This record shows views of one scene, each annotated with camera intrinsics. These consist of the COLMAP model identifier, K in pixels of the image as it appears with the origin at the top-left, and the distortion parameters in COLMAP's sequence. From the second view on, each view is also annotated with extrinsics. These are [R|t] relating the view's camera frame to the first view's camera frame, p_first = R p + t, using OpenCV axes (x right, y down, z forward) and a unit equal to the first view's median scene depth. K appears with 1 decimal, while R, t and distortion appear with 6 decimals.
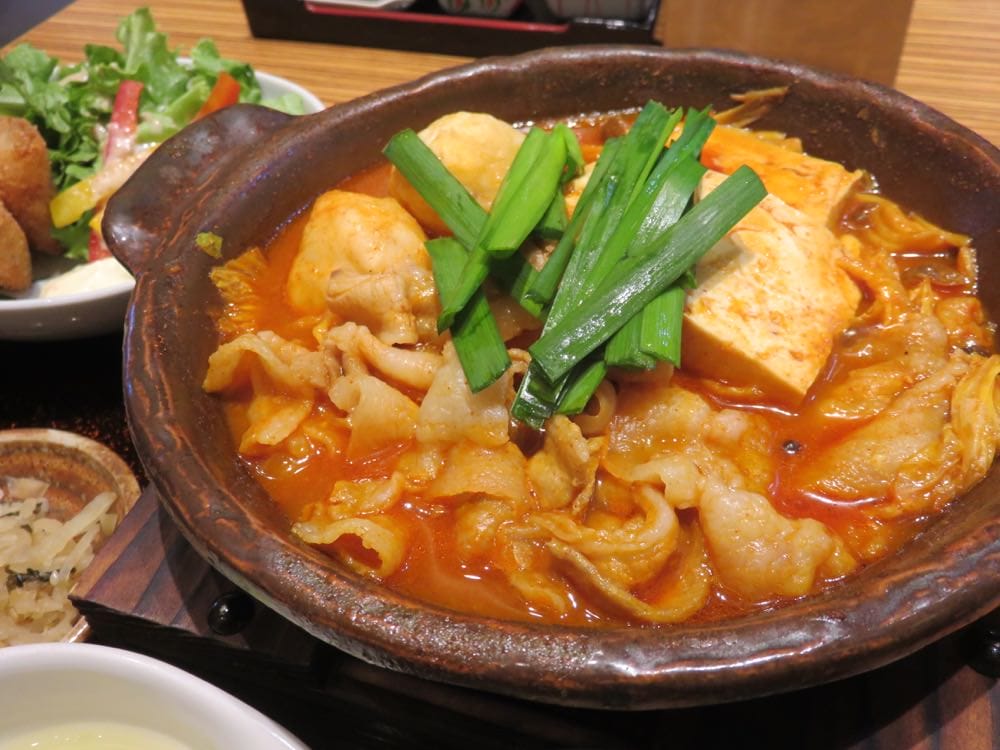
lens RADIAL K [[910.8, 0, 500.0], [0, 910.8, 375.0], [0, 0, 1]] dist [-0.002371, -0.004403]
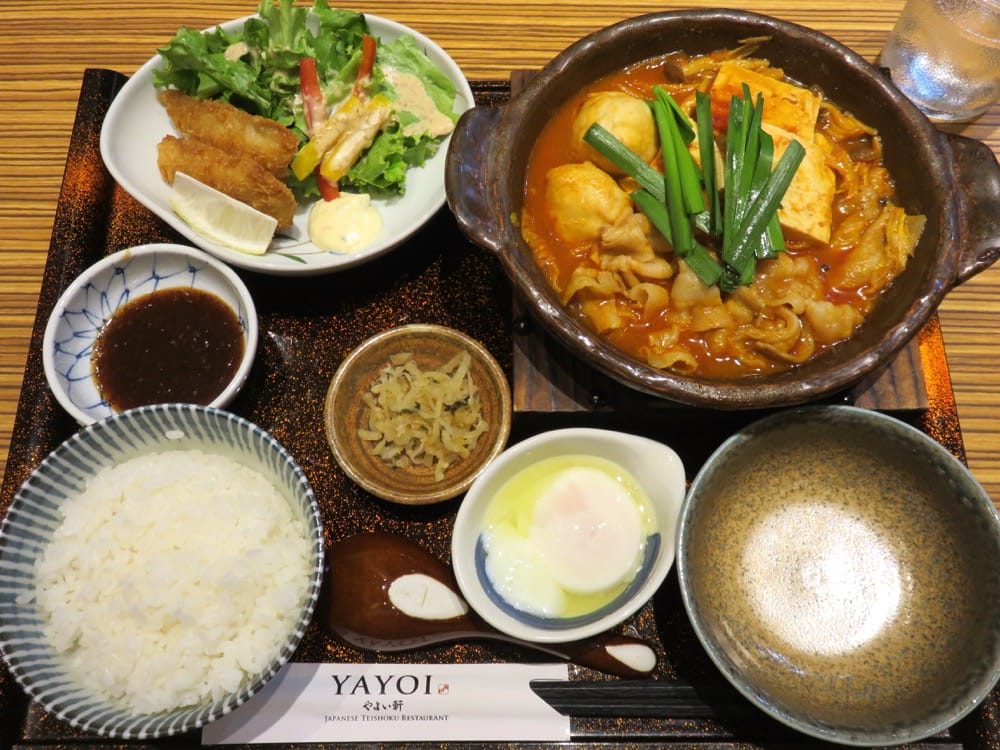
lens RADIAL K [[910.8, 0, 500.0], [0, 910.8, 375.0], [0, 0, 1]] dist [-0.002371, -0.004403]
pose [[0.941201, -0.280857, 0.187777, -0.885335], [0.176658, 0.882895, 0.435073, -0.762367], [-0.287980, -0.376319, 0.880597, -0.823613]]
